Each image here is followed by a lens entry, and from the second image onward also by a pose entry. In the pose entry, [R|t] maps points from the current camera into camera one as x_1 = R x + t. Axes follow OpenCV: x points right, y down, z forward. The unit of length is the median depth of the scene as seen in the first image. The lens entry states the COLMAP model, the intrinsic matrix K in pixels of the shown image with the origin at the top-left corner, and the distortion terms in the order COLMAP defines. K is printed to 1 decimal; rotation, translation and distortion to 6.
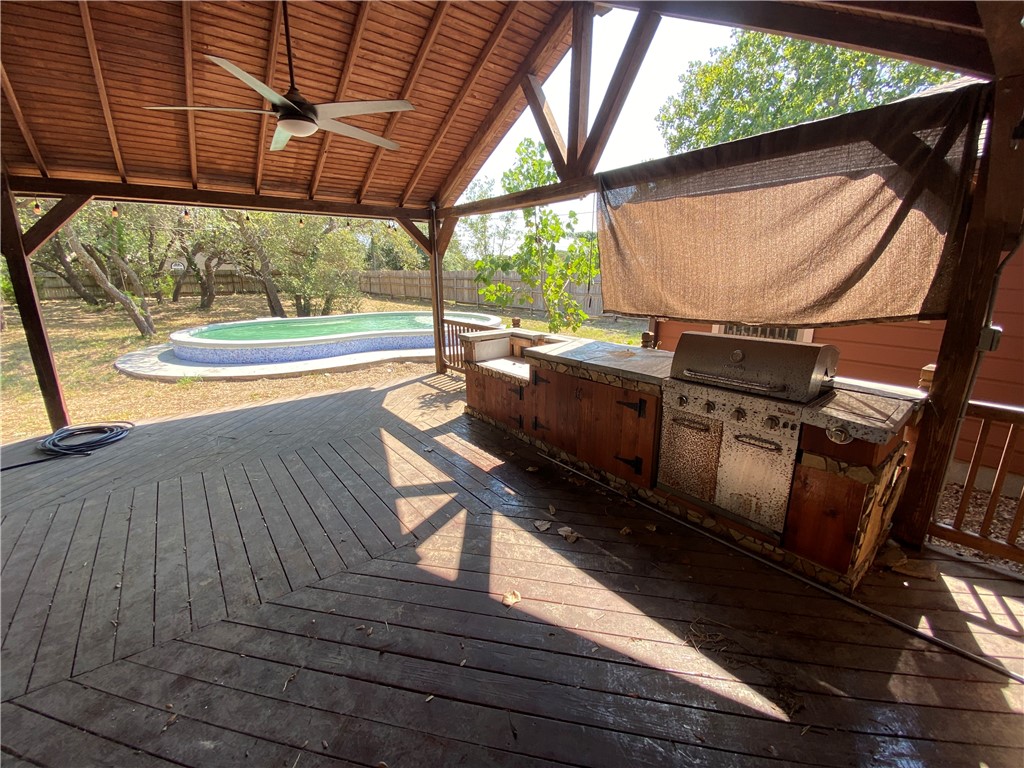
lens RADIAL K [[413.2, 0, 512.0], [0, 413.2, 382.1], [0, 0, 1]] dist [0.043950, -0.029521]
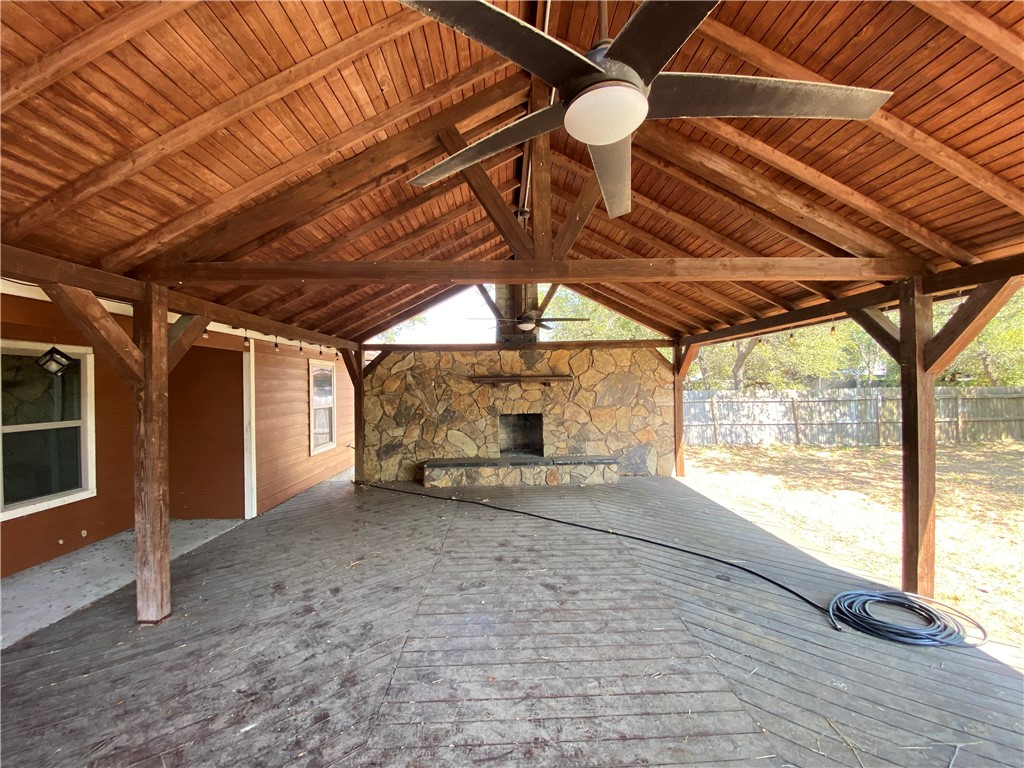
lens RADIAL K [[413.2, 0, 512.0], [0, 413.2, 382.1], [0, 0, 1]] dist [0.043950, -0.029521]
pose [[-0.605215, 0.008221, -0.796020, -0.042724], [-0.179254, 0.972859, 0.146335, -0.217665], [0.775618, 0.231254, -0.587315, 0.720047]]
